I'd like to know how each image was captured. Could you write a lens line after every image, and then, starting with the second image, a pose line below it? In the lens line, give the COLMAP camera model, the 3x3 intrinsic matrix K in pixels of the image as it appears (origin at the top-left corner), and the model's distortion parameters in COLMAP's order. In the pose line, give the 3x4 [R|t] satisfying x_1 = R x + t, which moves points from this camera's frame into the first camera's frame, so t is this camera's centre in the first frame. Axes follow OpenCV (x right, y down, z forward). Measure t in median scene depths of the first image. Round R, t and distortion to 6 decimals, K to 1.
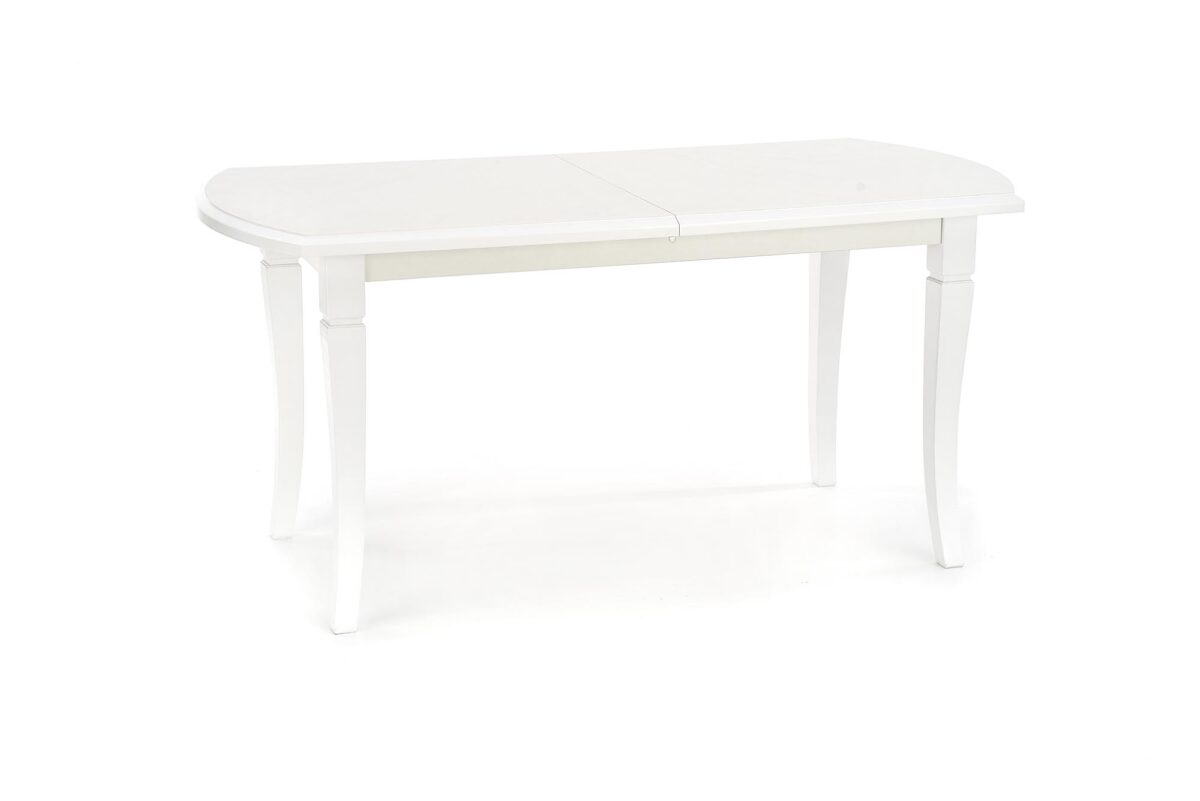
lens RADIAL K [[2535.6, 0, 598.3], [0, 2535.6, 401.7], [0, 0, 1]] dist [0.542284, 0.000000]
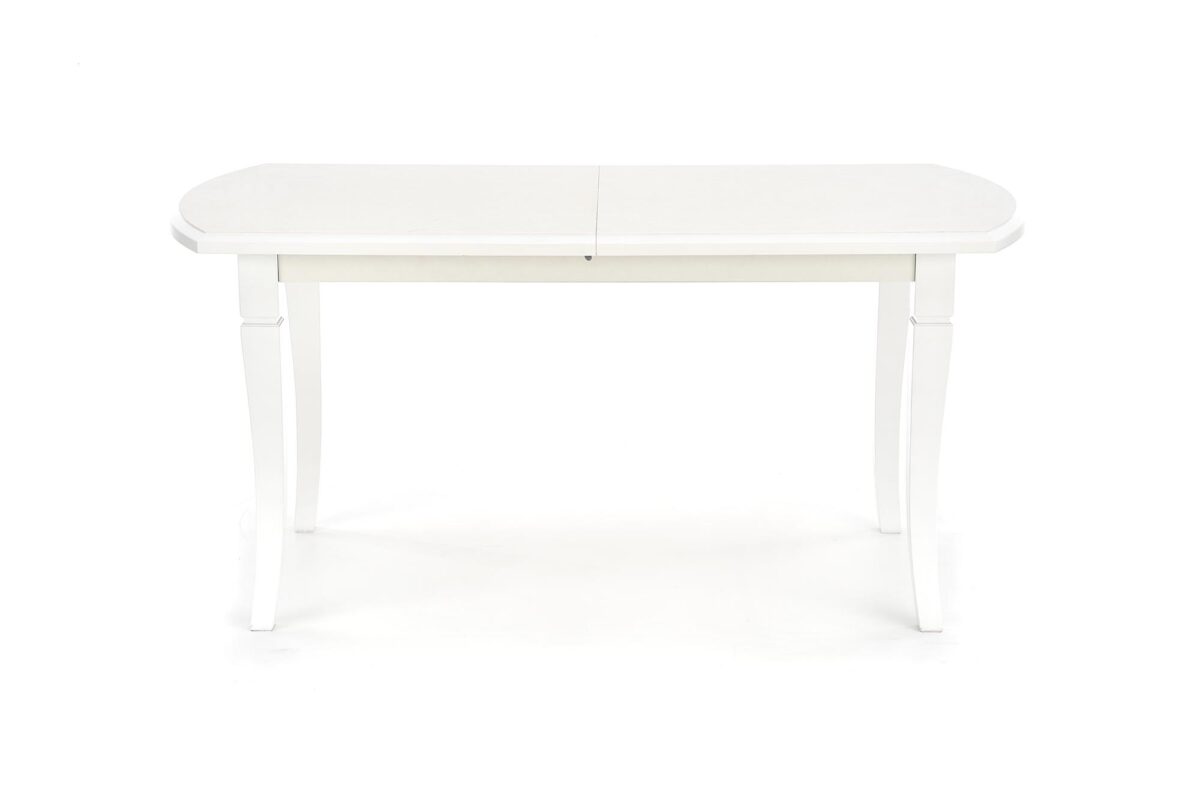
lens RADIAL K [[2535.6, 0, 599.9], [0, 2535.6, 401.9], [0, 0, 1]] dist [0.542284, 0.000000]
pose [[0.938749, 0.078557, -0.335527, 0.345038], [-0.076674, 0.996877, 0.018877, -0.027360], [0.335963, 0.008006, 0.941841, 0.093724]]
